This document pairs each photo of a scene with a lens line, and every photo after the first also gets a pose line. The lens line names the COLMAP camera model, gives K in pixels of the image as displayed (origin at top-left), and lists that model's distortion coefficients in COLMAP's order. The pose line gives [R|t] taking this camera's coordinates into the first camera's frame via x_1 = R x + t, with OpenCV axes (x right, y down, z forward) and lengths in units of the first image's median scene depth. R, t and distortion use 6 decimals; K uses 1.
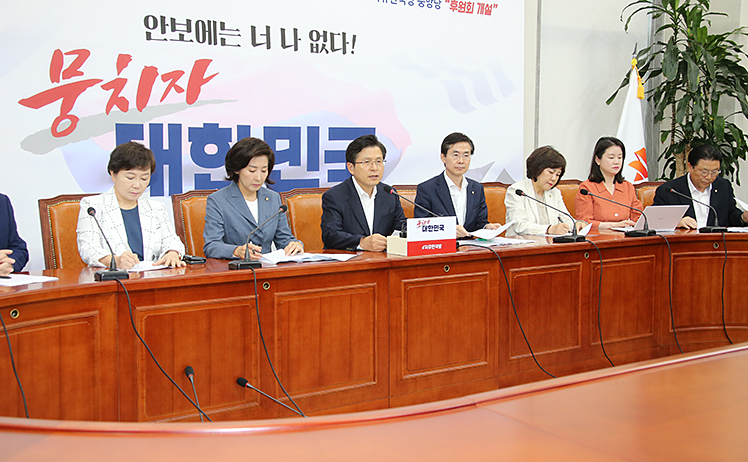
lens RADIAL K [[918.5, 0, 374.0], [0, 918.5, 231.0], [0, 0, 1]] dist [0.058524, 0.037191]
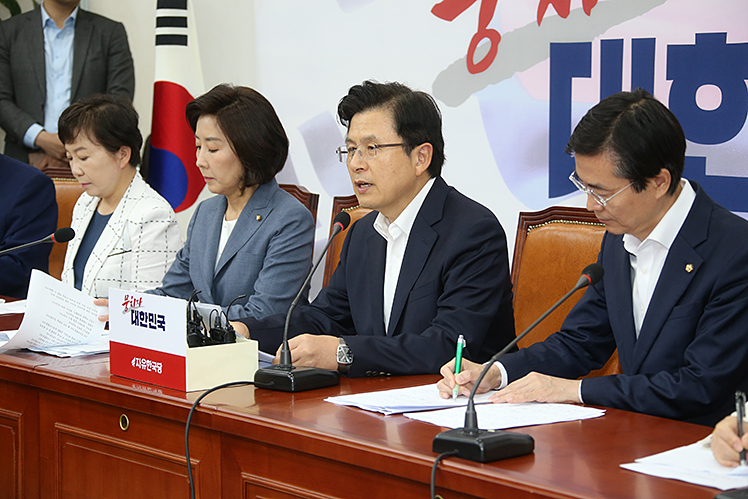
lens RADIAL K [[2142.4, 0, 374.0], [0, 2142.4, 249.5], [0, 0, 1]] dist [0.649419, 1.604312]
pose [[0.024867, 0.094040, -0.995258, 0.846534], [-0.073230, 0.993062, 0.092002, -0.107776], [0.997005, 0.070595, 0.031581, 0.889495]]
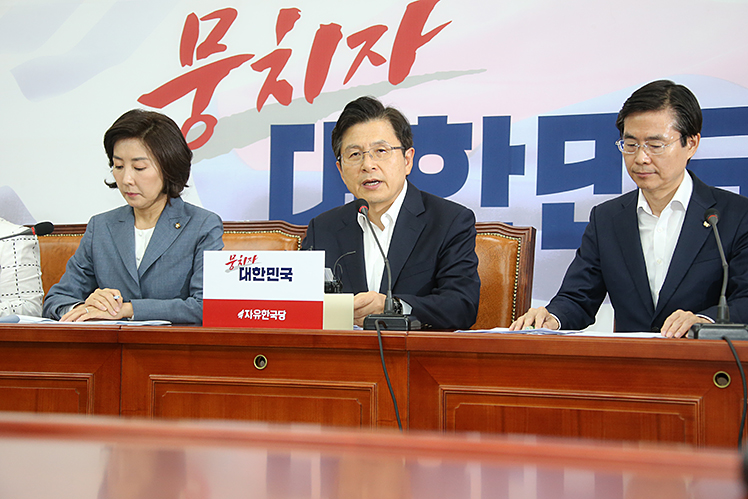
lens RADIAL K [[1596.0, 0, 374.0], [0, 1596.0, 249.5], [0, 0, 1]] dist [0.354633, 0.013630]
pose [[0.534666, -0.011847, -0.844980, 0.639877], [-0.083134, 0.994314, -0.066544, 0.027804], [0.840964, 0.105825, 0.530641, 0.517331]]
